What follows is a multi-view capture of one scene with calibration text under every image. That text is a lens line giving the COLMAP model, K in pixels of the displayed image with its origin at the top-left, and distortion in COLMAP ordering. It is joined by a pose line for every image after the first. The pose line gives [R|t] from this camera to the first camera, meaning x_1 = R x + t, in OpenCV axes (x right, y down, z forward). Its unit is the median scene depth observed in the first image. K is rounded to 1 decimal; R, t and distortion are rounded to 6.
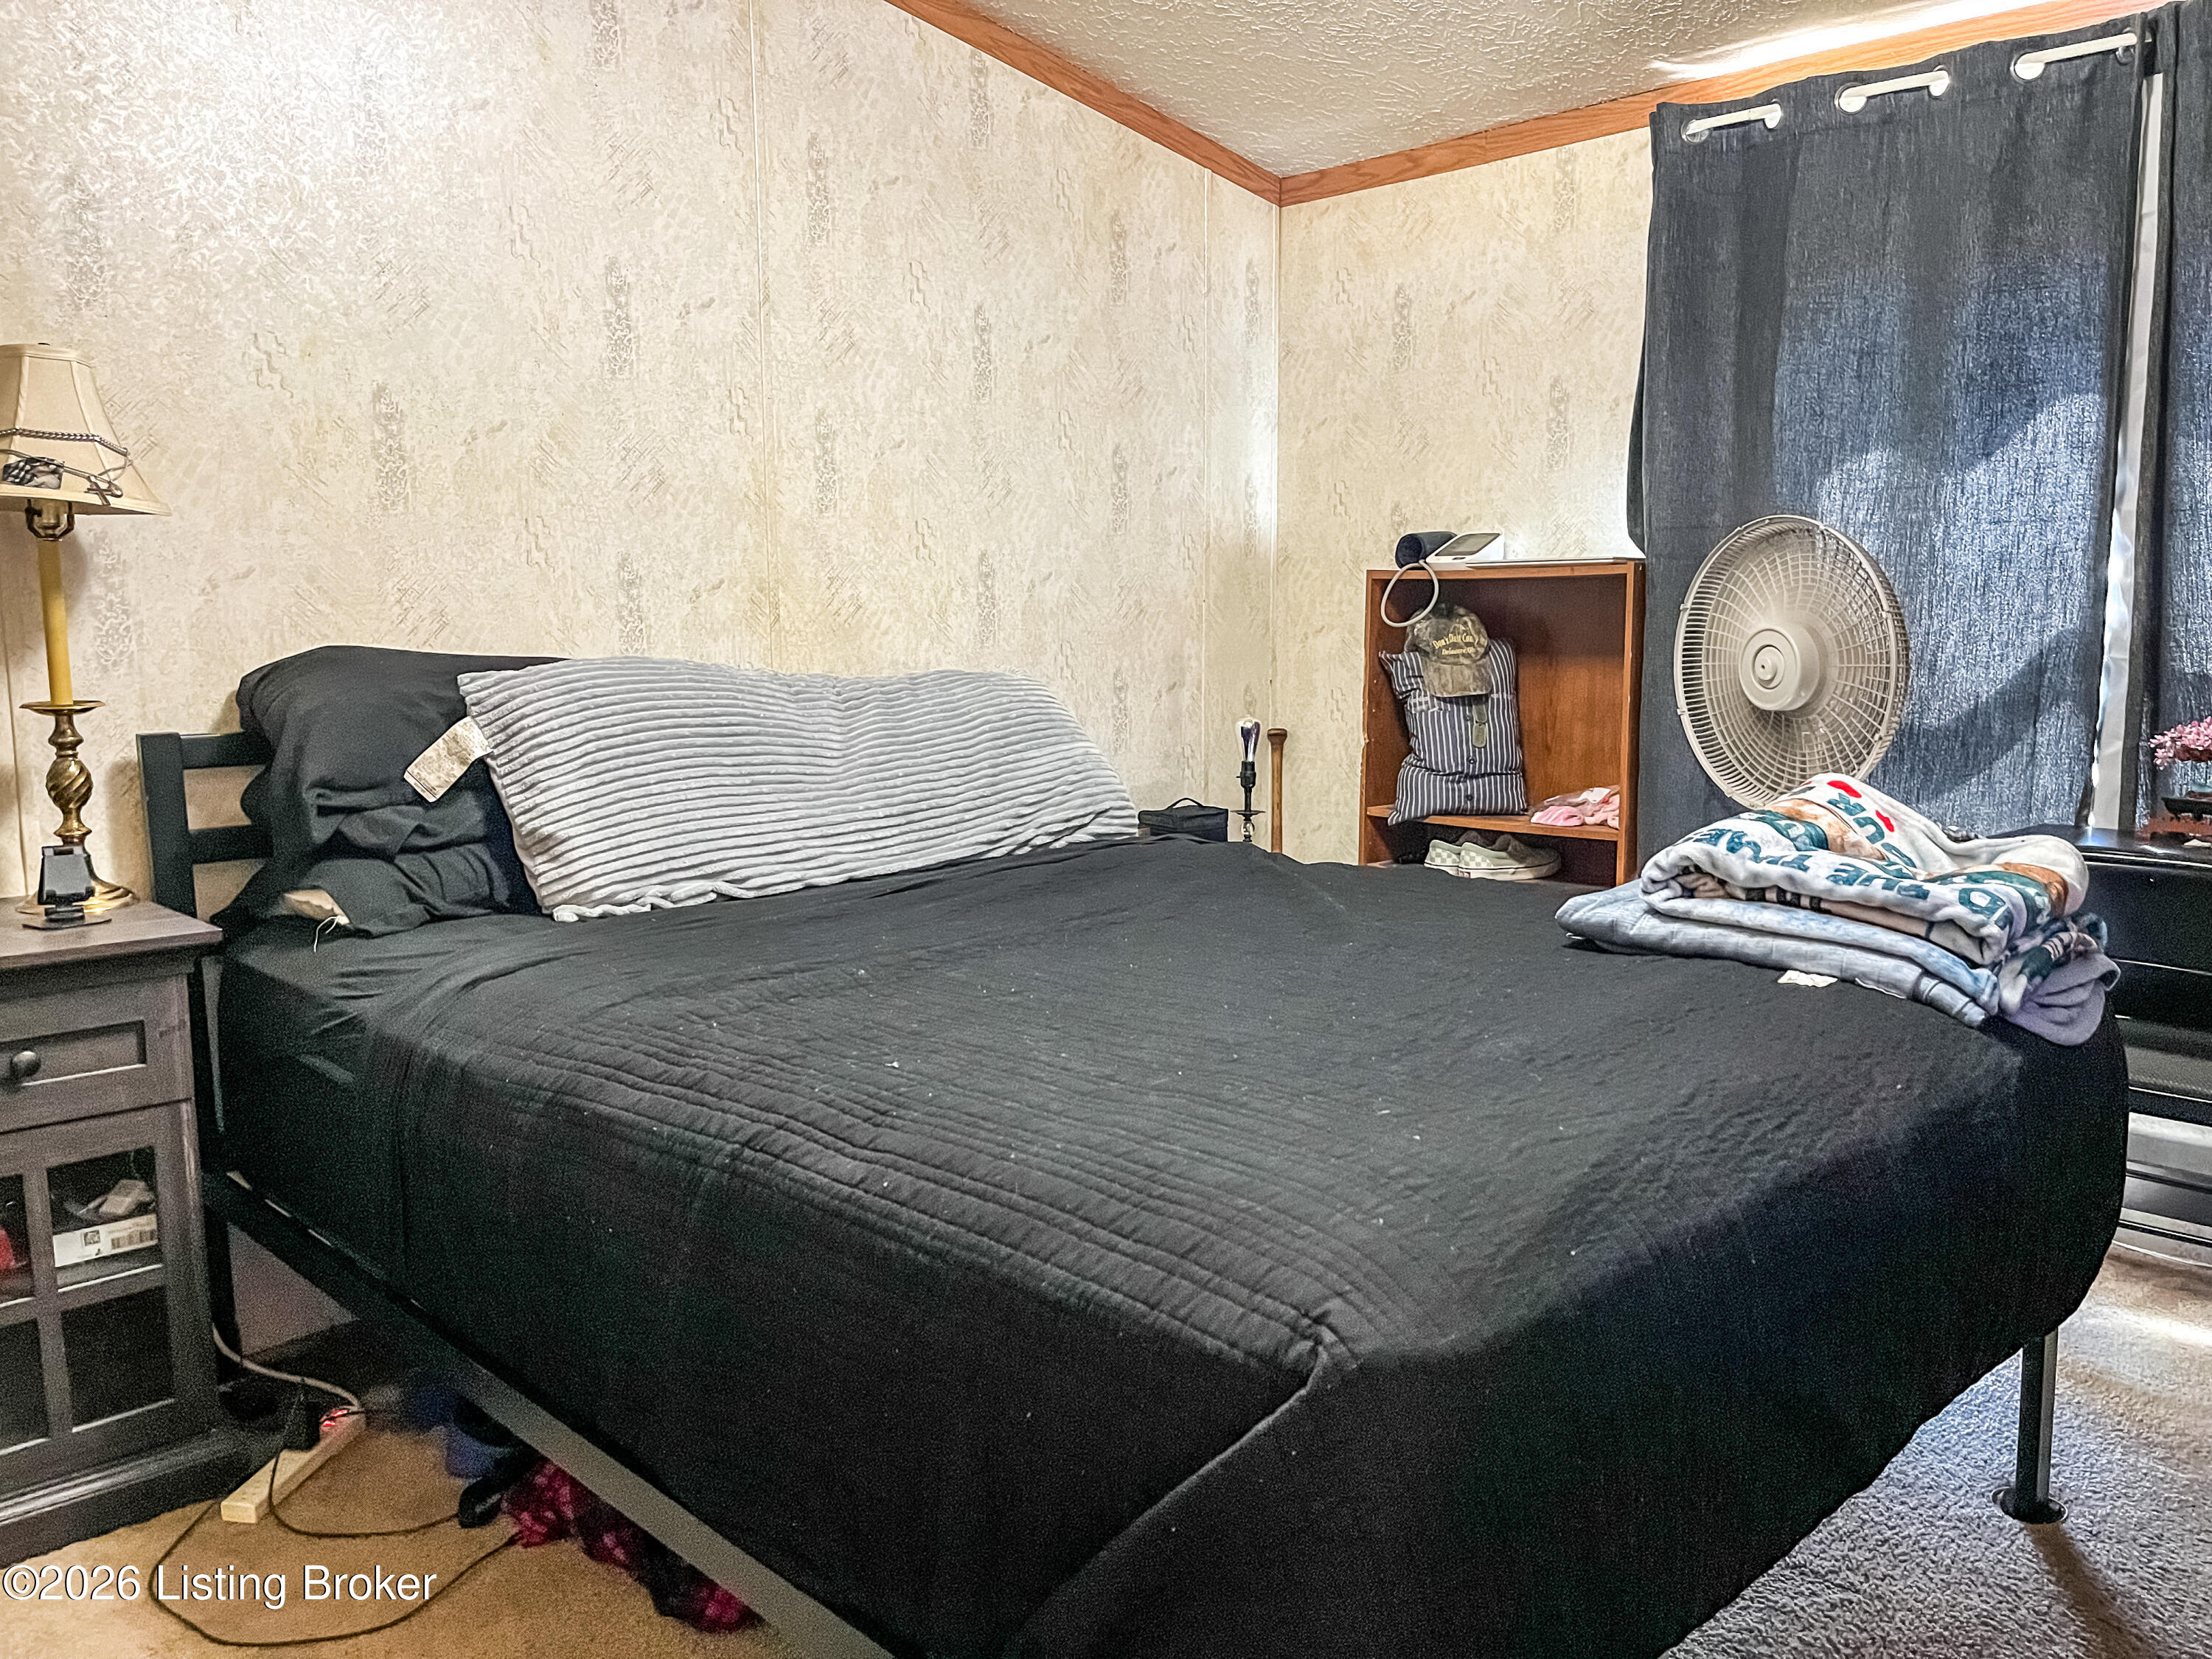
lens RADIAL K [[1699.7, 0, 1113.2], [0, 1699.7, 830.3], [0, 0, 1]] dist [0.062734, -0.088437]
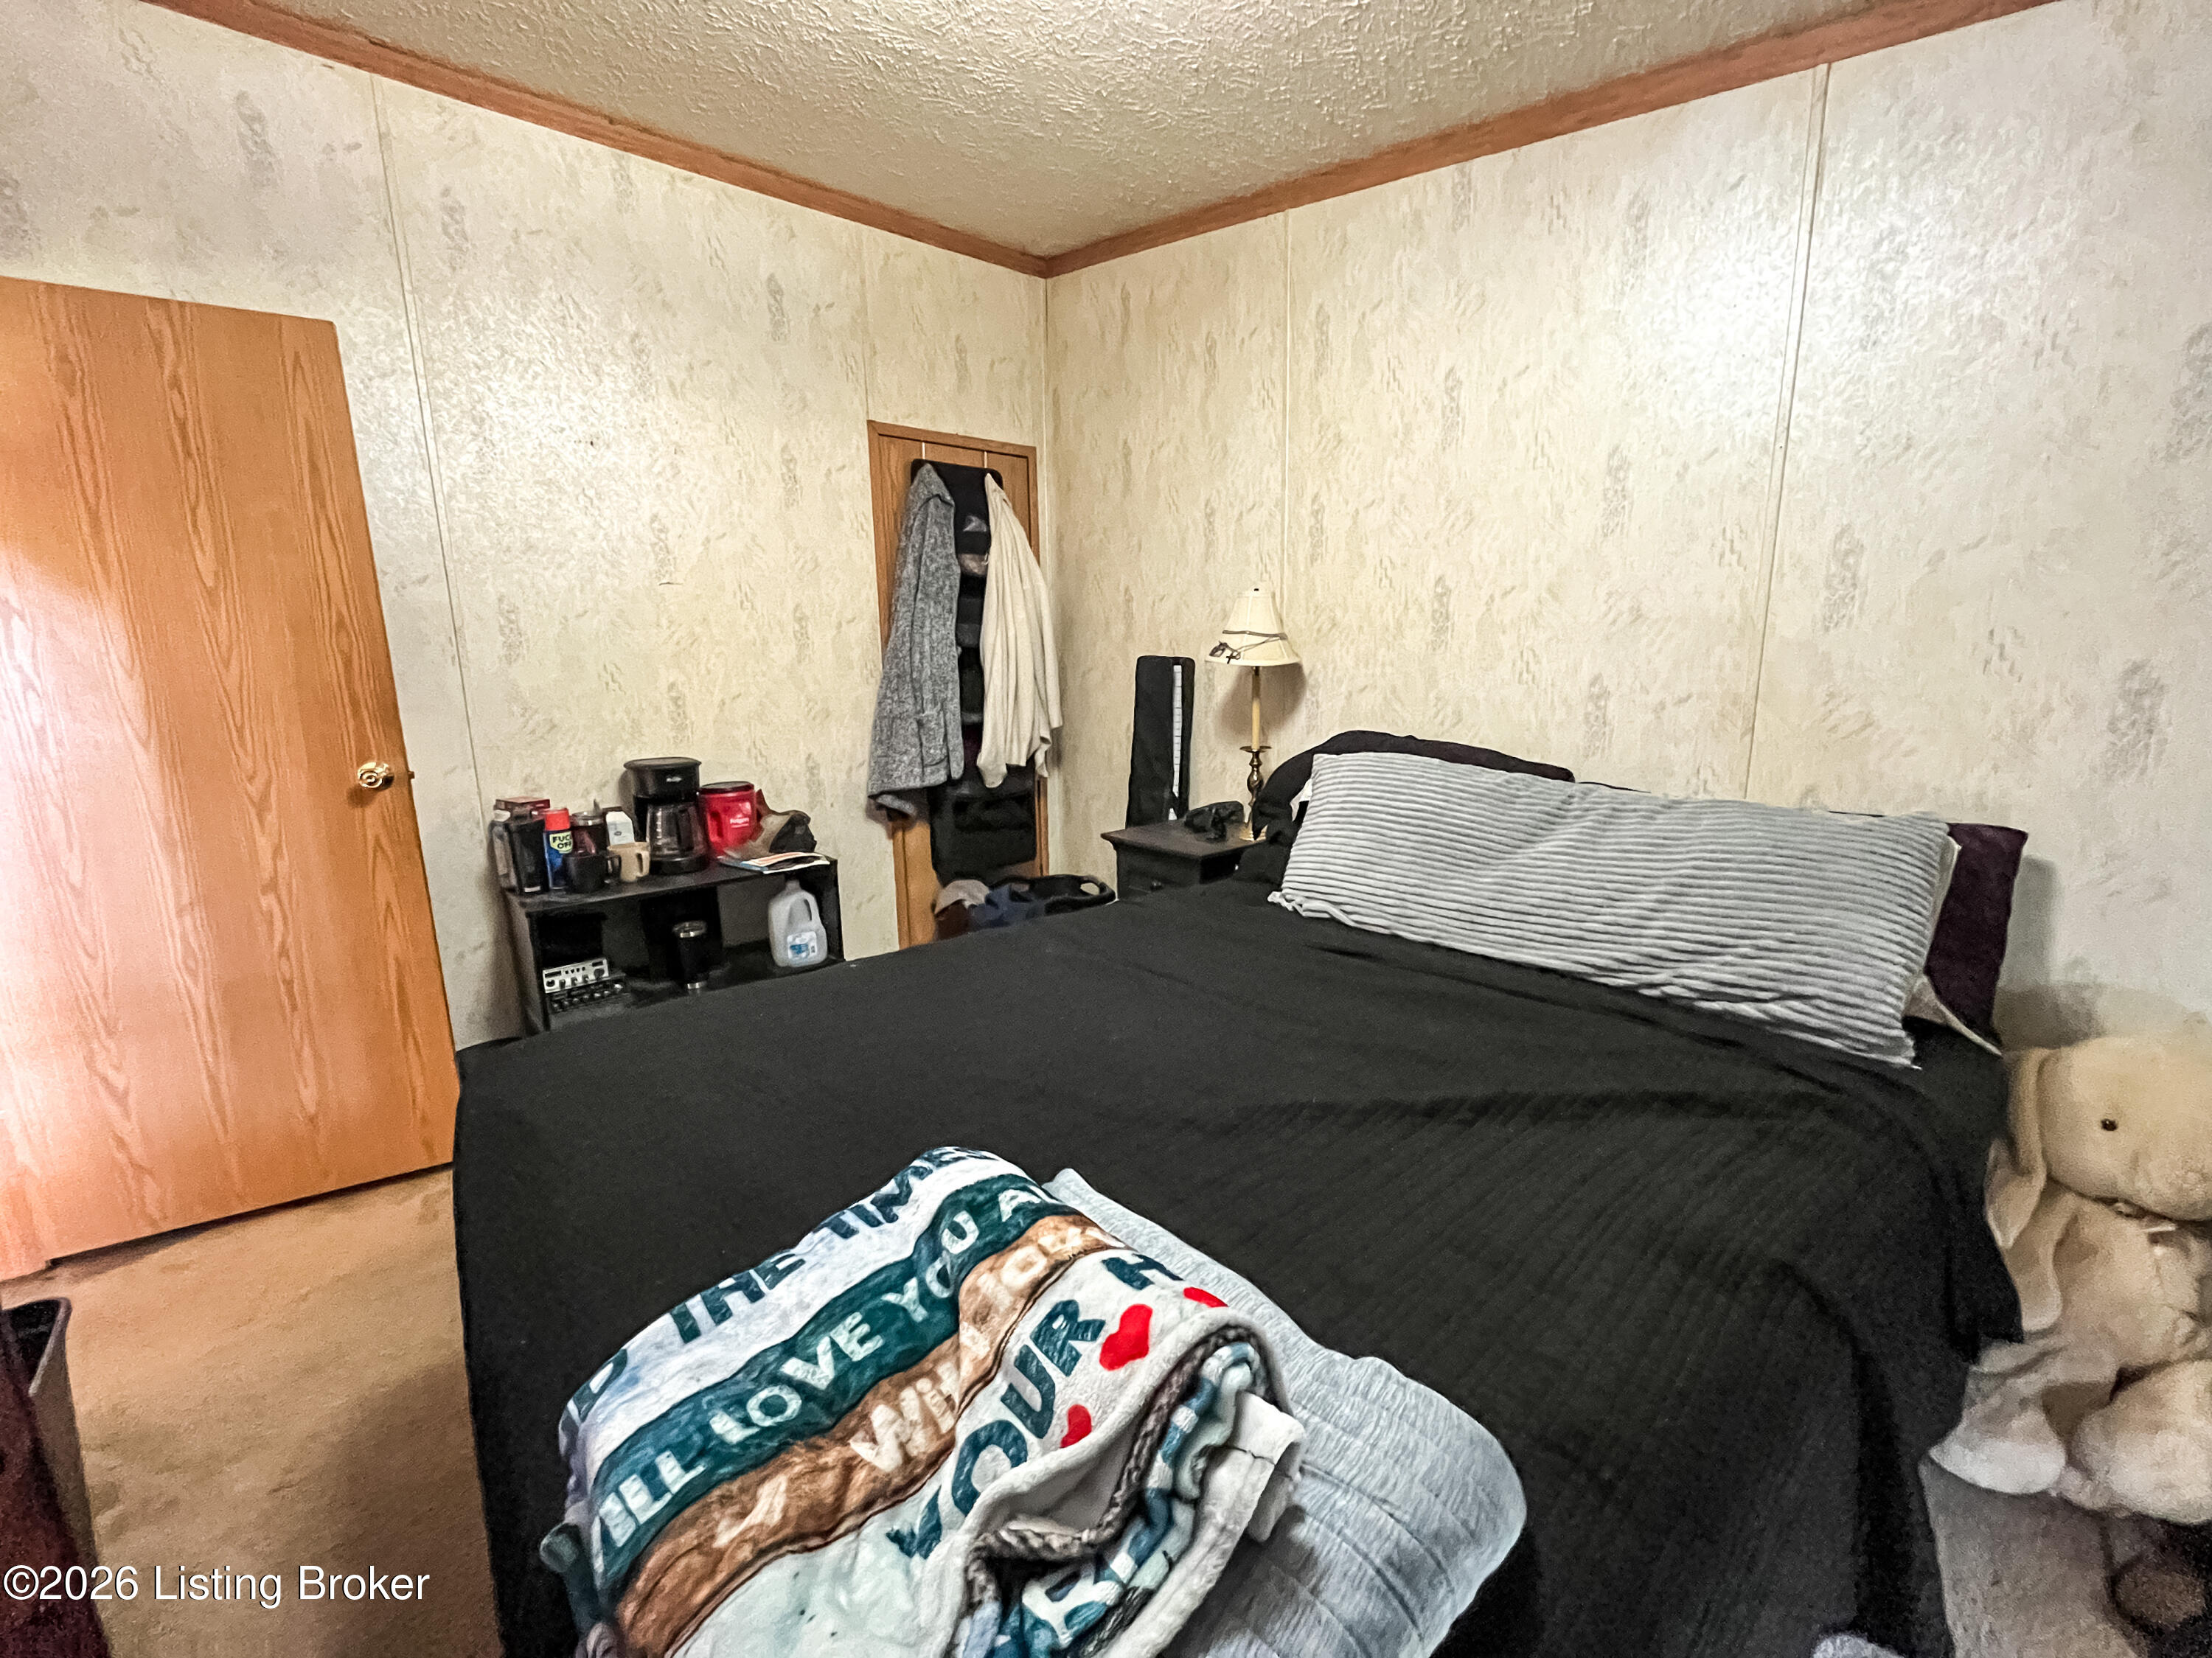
lens RADIAL K [[891.9, 0, 1124.5], [0, 891.9, 826.4], [0, 0, 1]] dist [-0.003694, -0.000514]
pose [[-0.079369, 0.193479, -0.977889, 0.460794], [-0.111209, 0.973141, 0.201566, -0.152740], [0.990623, 0.124748, -0.055720, 0.728158]]
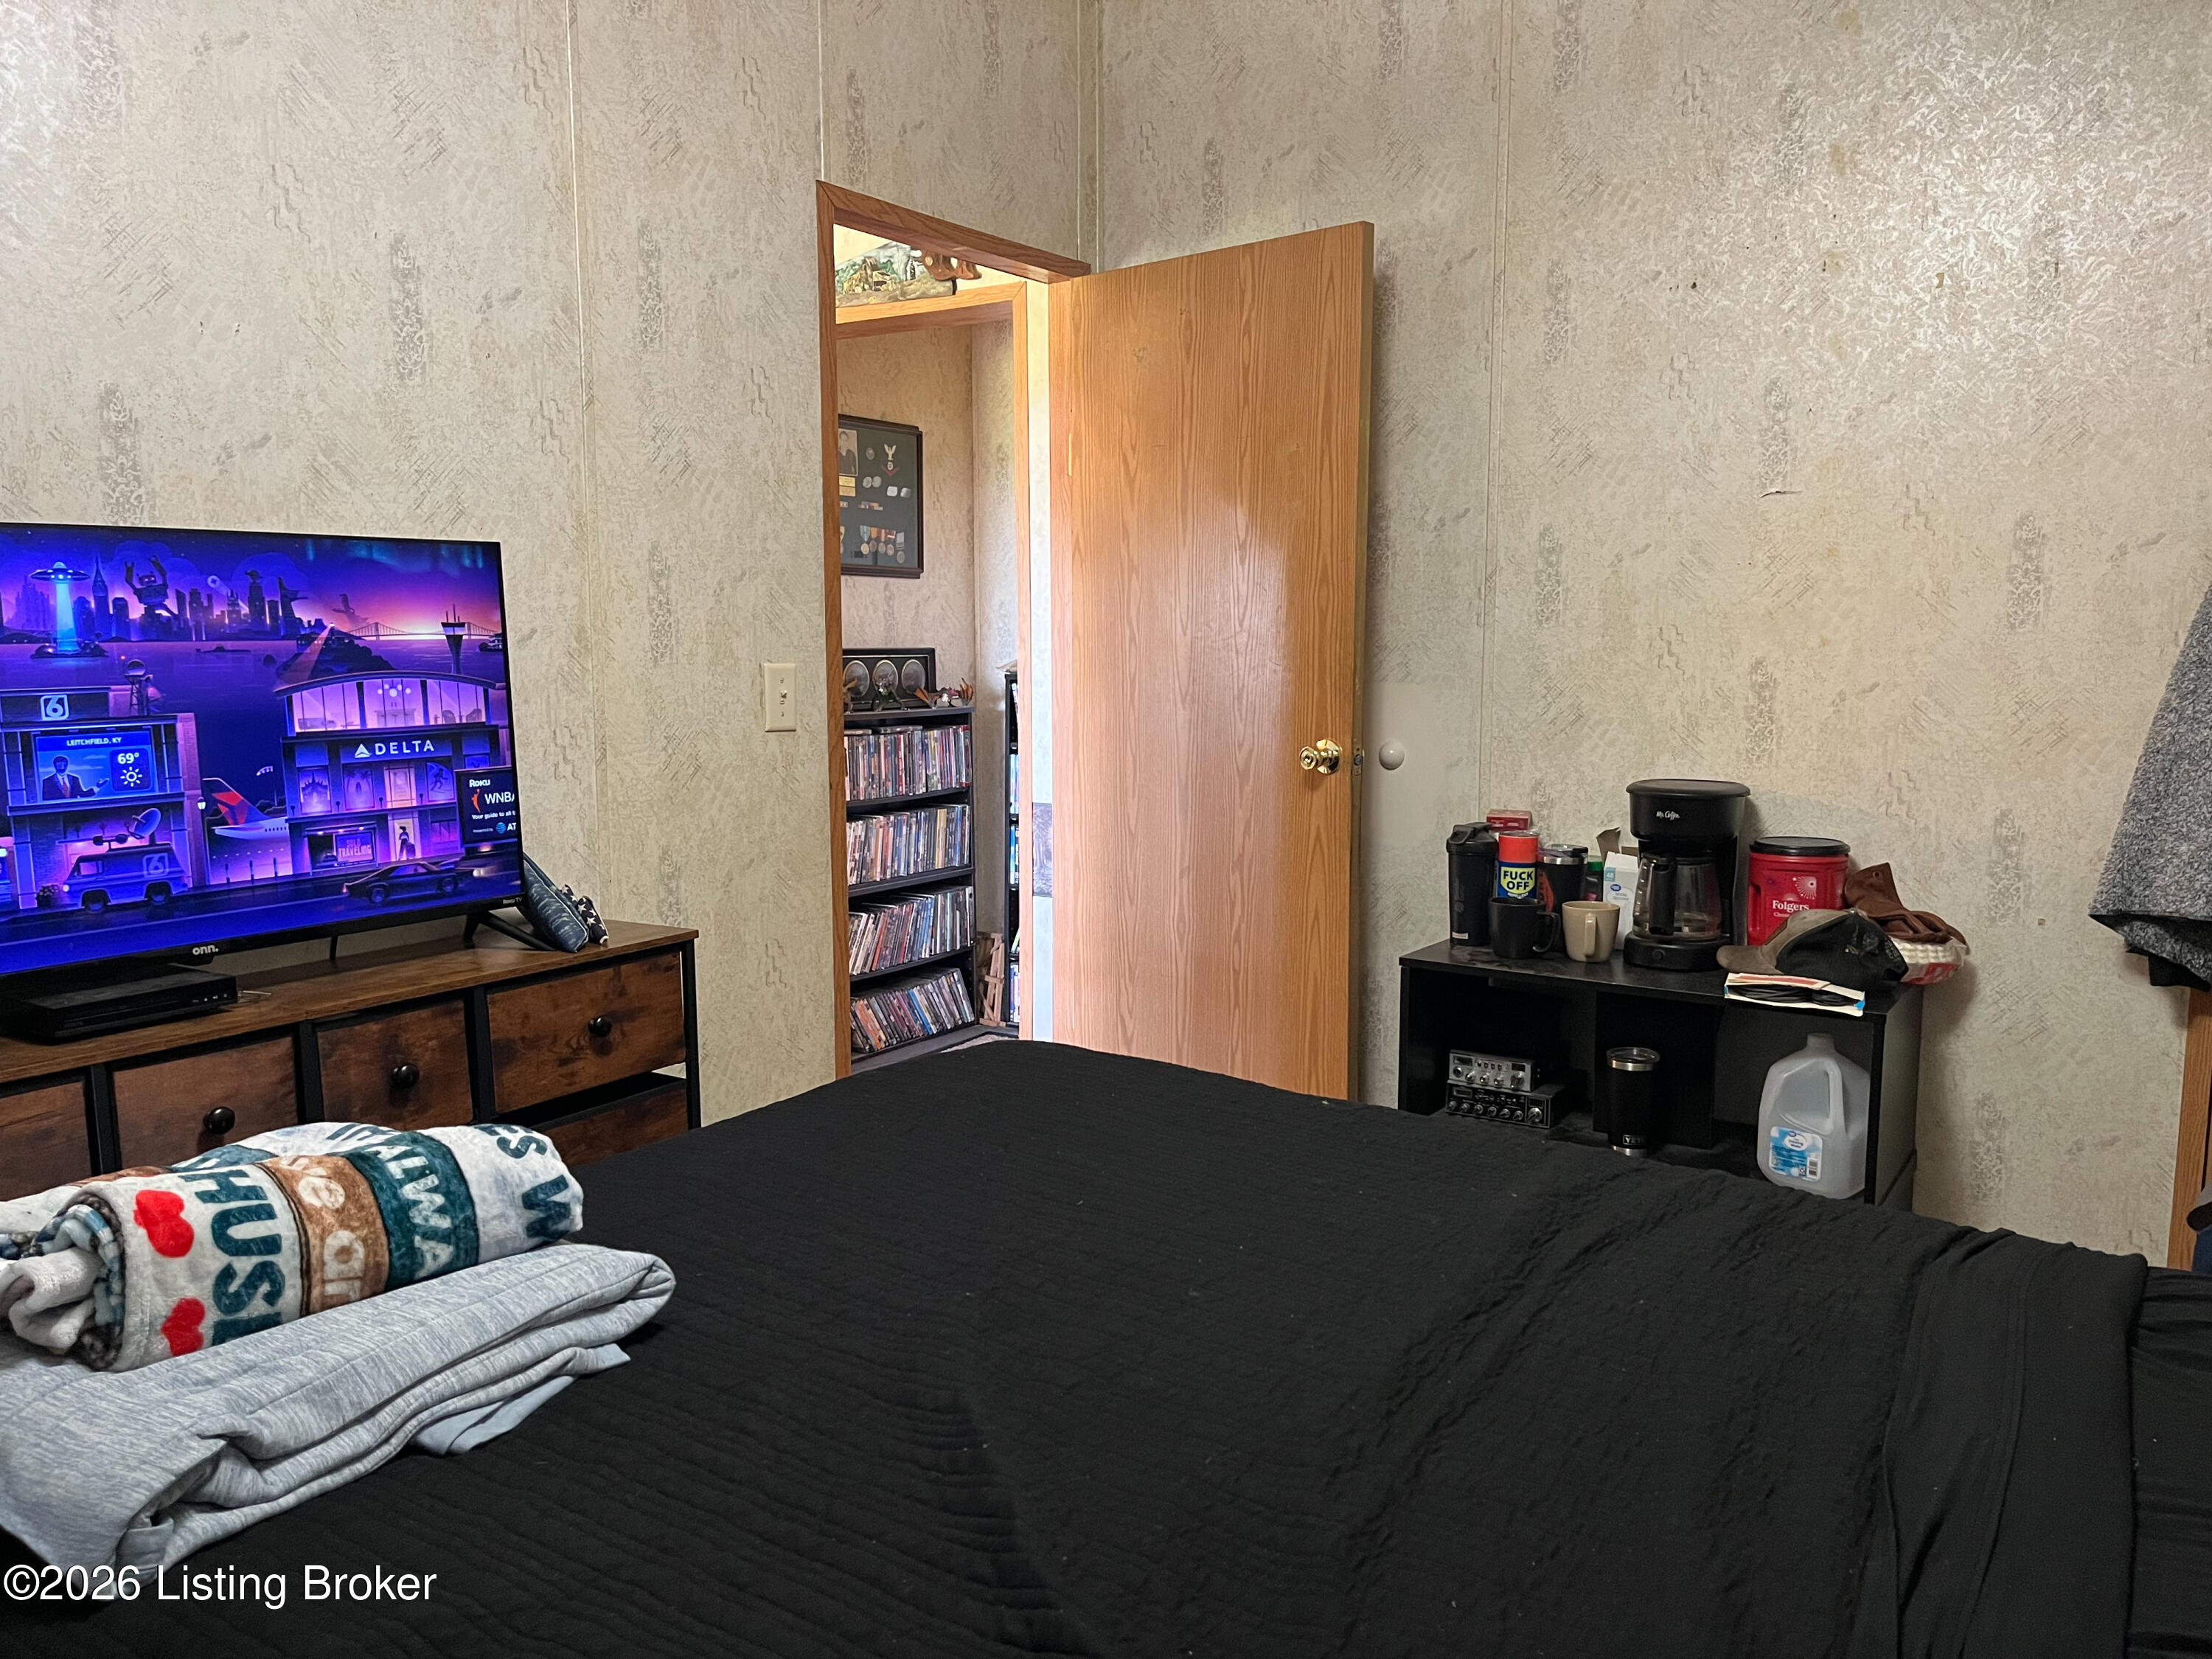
lens RADIAL K [[1699.7, 0, 1110.8], [0, 1699.7, 832.9], [0, 0, 1]] dist [0.062734, -0.088437]
pose [[-0.986024, 0.026117, -0.164546, 0.277149], [-0.015334, 0.969219, 0.245724, -0.184220], [0.165898, 0.244813, -0.955272, 0.971003]]
